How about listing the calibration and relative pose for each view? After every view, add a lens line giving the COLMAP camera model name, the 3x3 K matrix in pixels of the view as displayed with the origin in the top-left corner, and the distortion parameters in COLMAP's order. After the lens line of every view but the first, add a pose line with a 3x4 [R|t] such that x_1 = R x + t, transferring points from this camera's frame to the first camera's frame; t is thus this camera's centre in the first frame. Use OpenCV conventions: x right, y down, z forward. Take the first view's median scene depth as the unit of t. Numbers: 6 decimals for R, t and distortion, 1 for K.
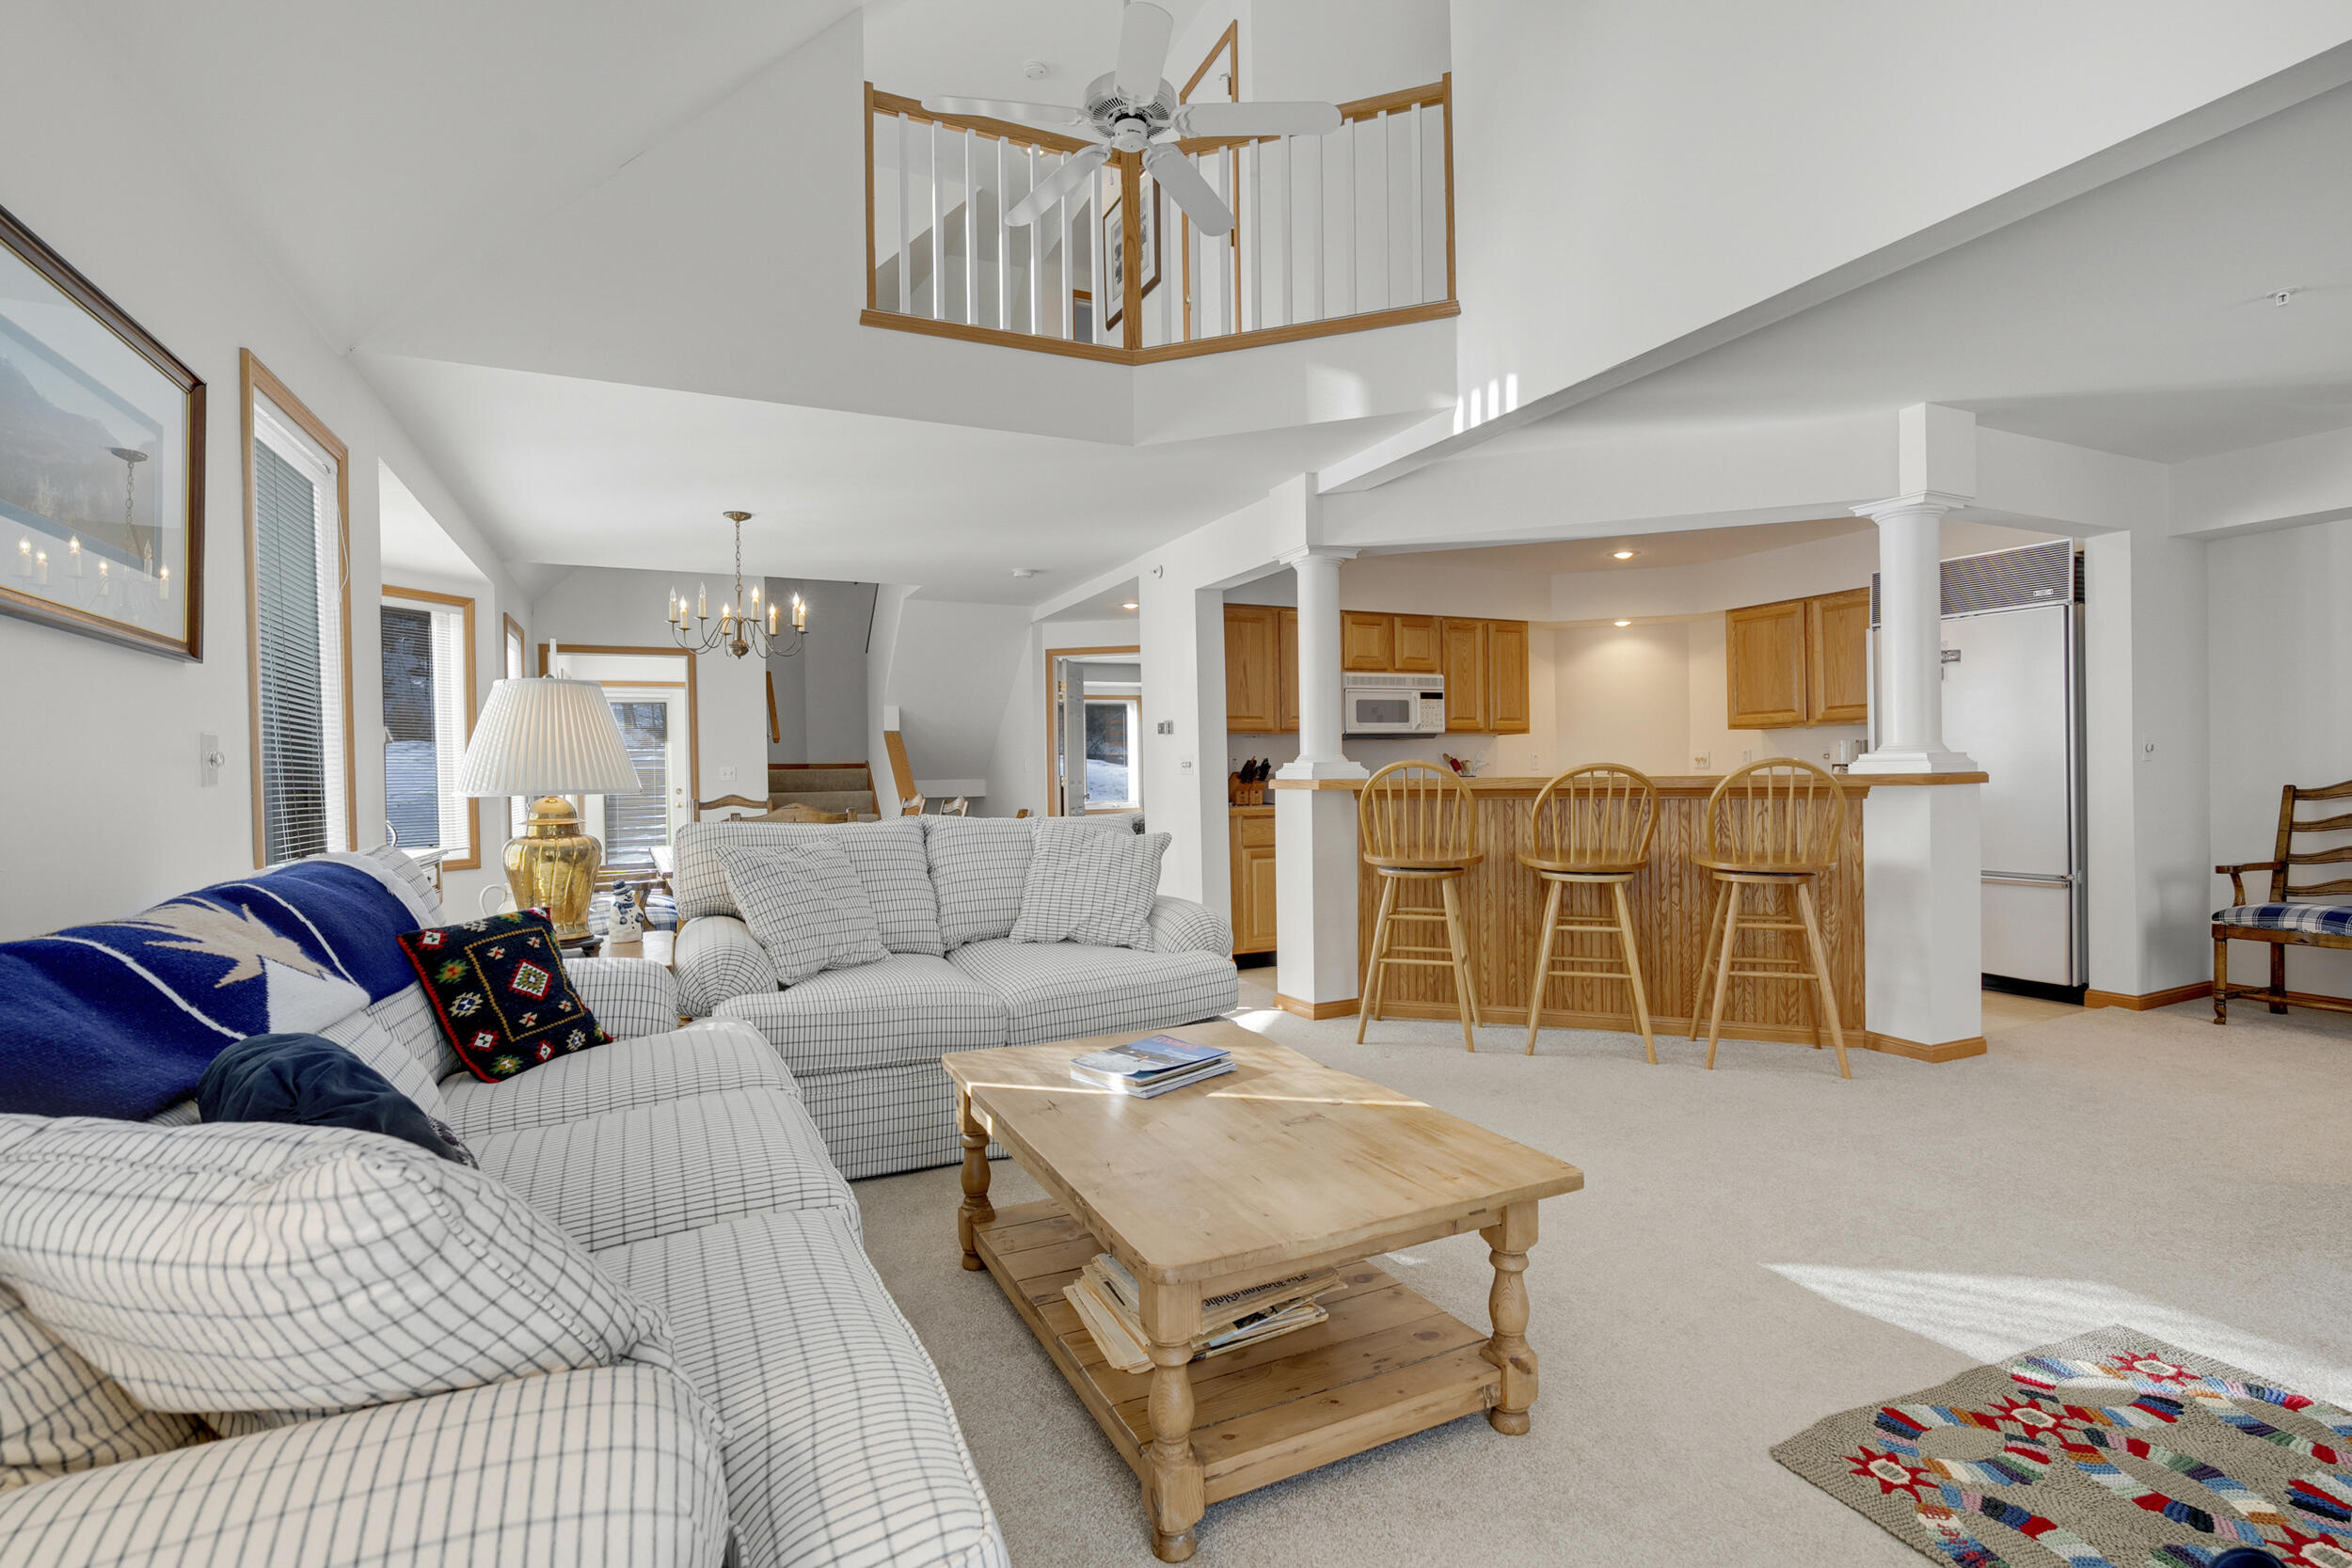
lens RADIAL K [[1160.6, 0, 1181.4], [0, 1160.6, 778.8], [0, 0, 1]] dist [-0.003782, 0.000253]
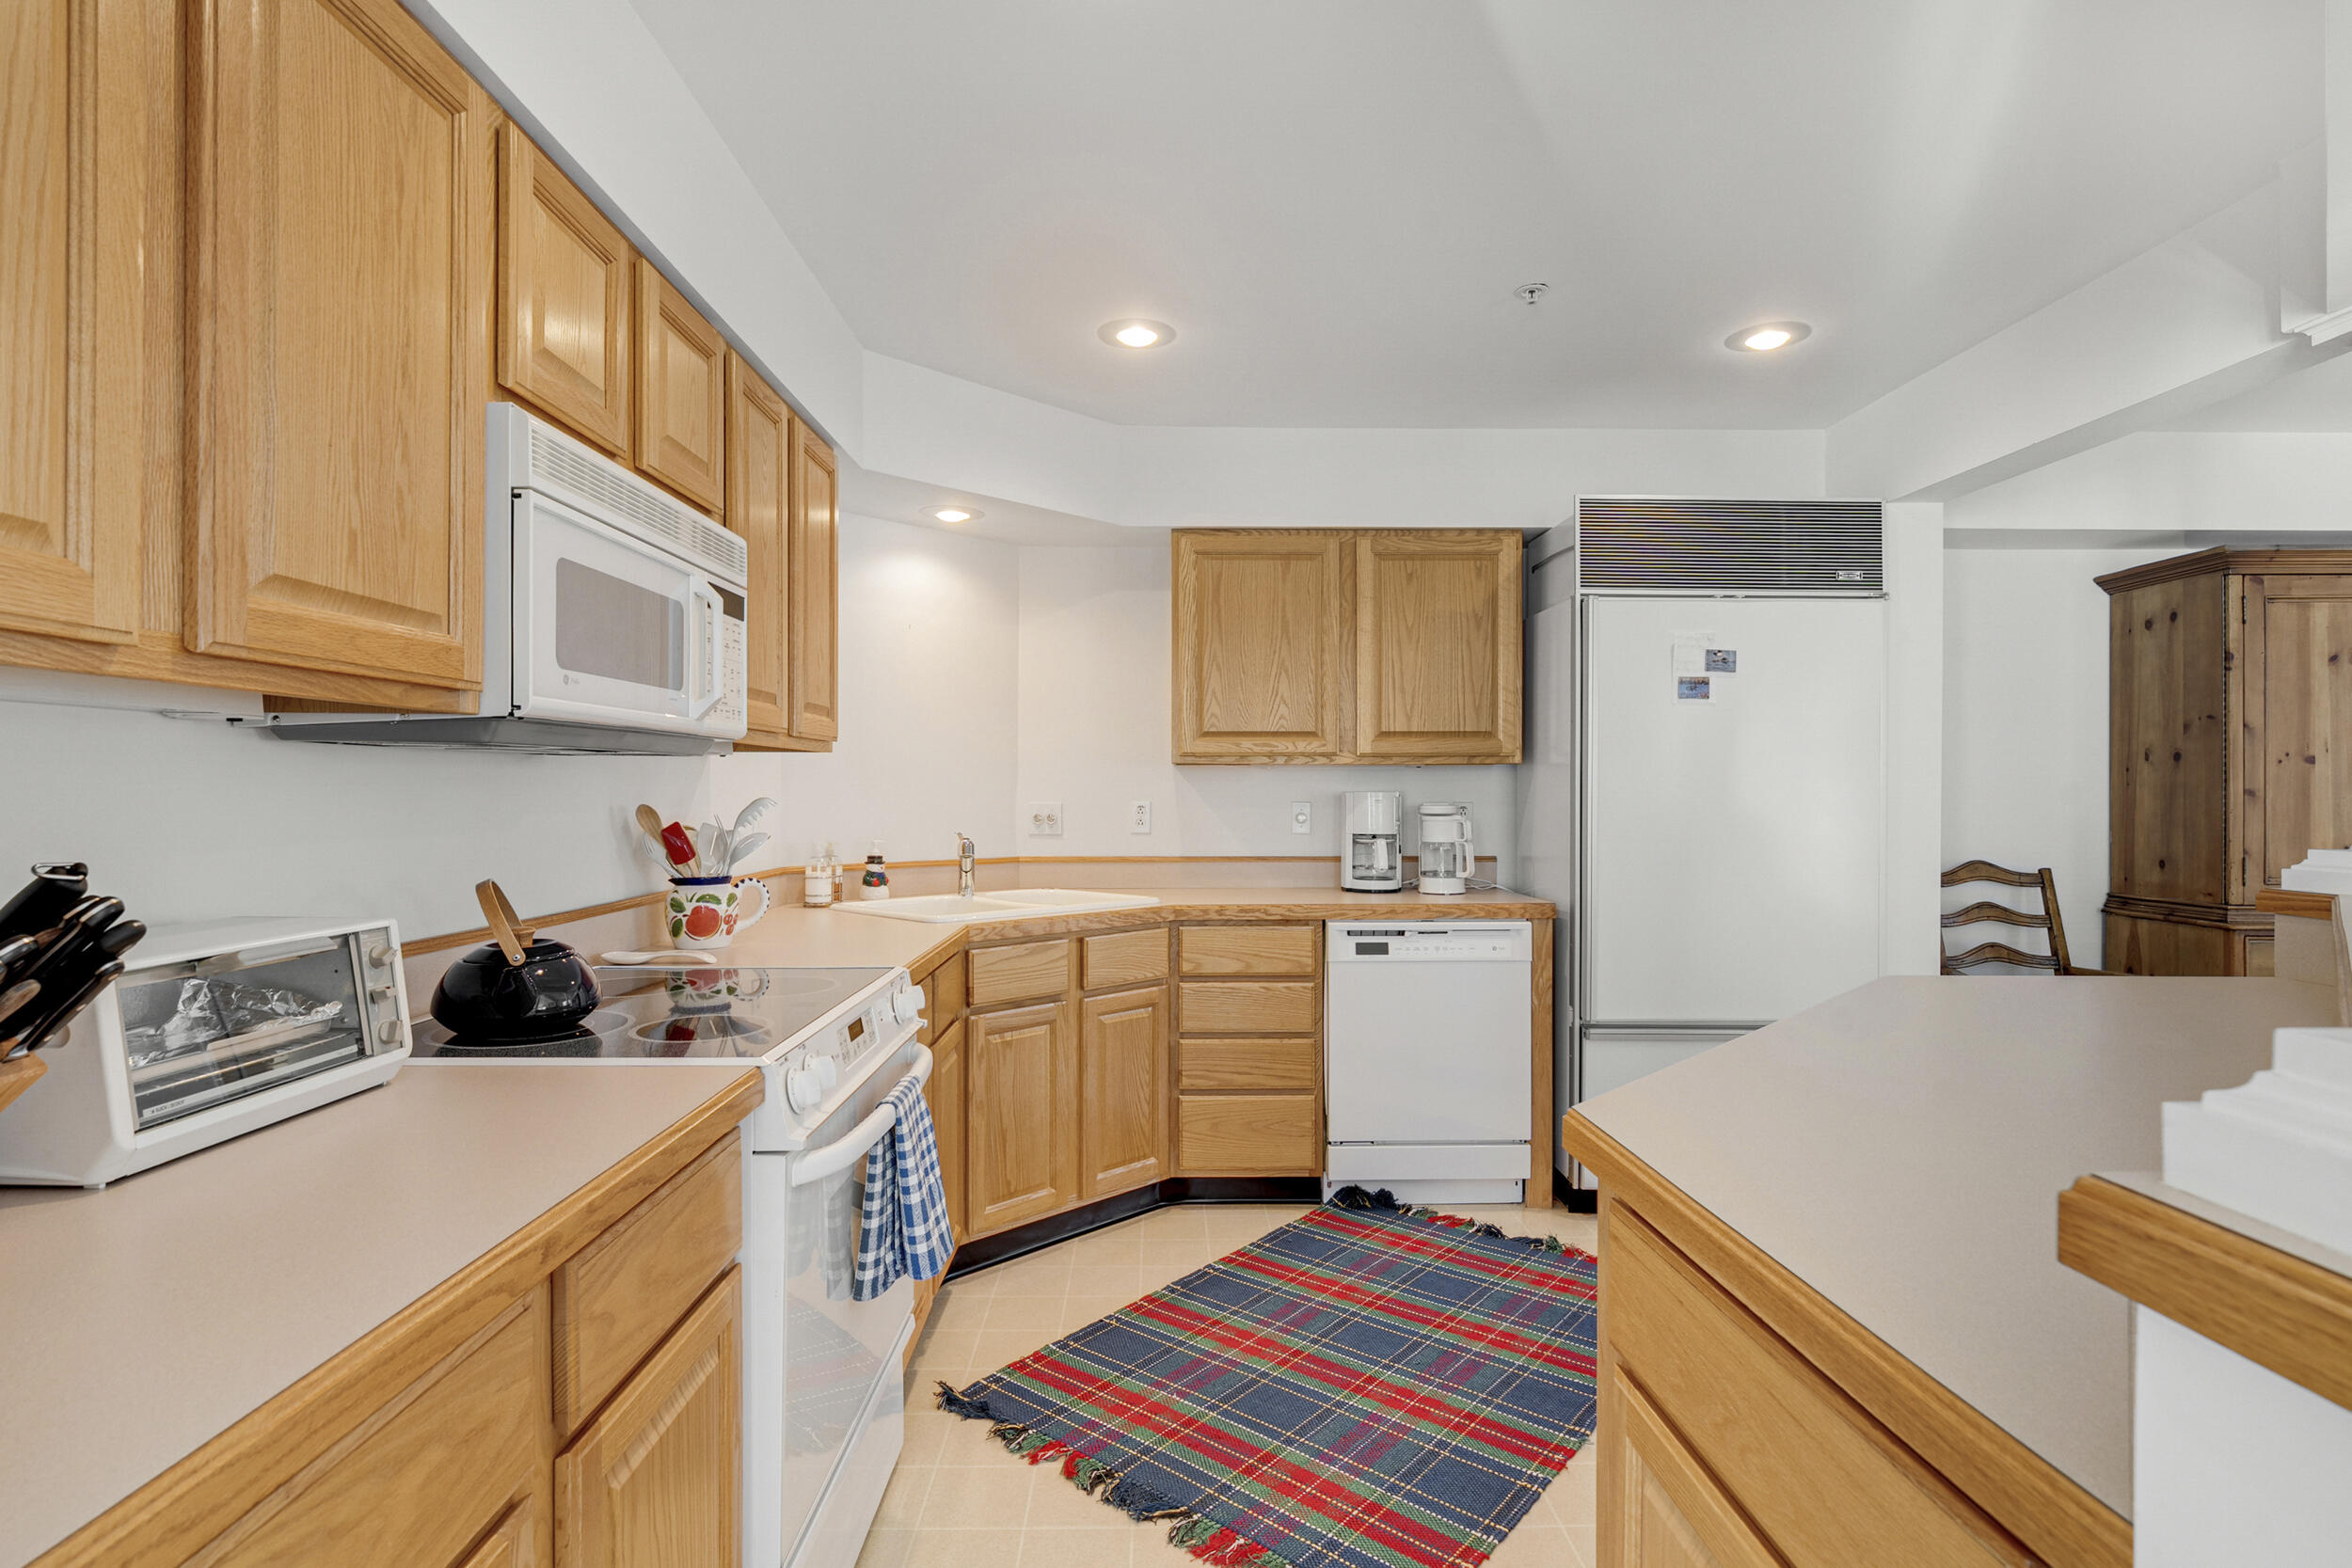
lens RADIAL K [[1160.6, 0, 1172.2], [0, 1160.6, 788.0], [0, 0, 1]] dist [-0.003782, 0.000253]
pose [[0.414311, 0.017667, 0.909964, 0.009132], [-0.003053, 0.999833, -0.018021, -0.023315], [-0.910130, 0.004688, 0.414296, 0.806120]]
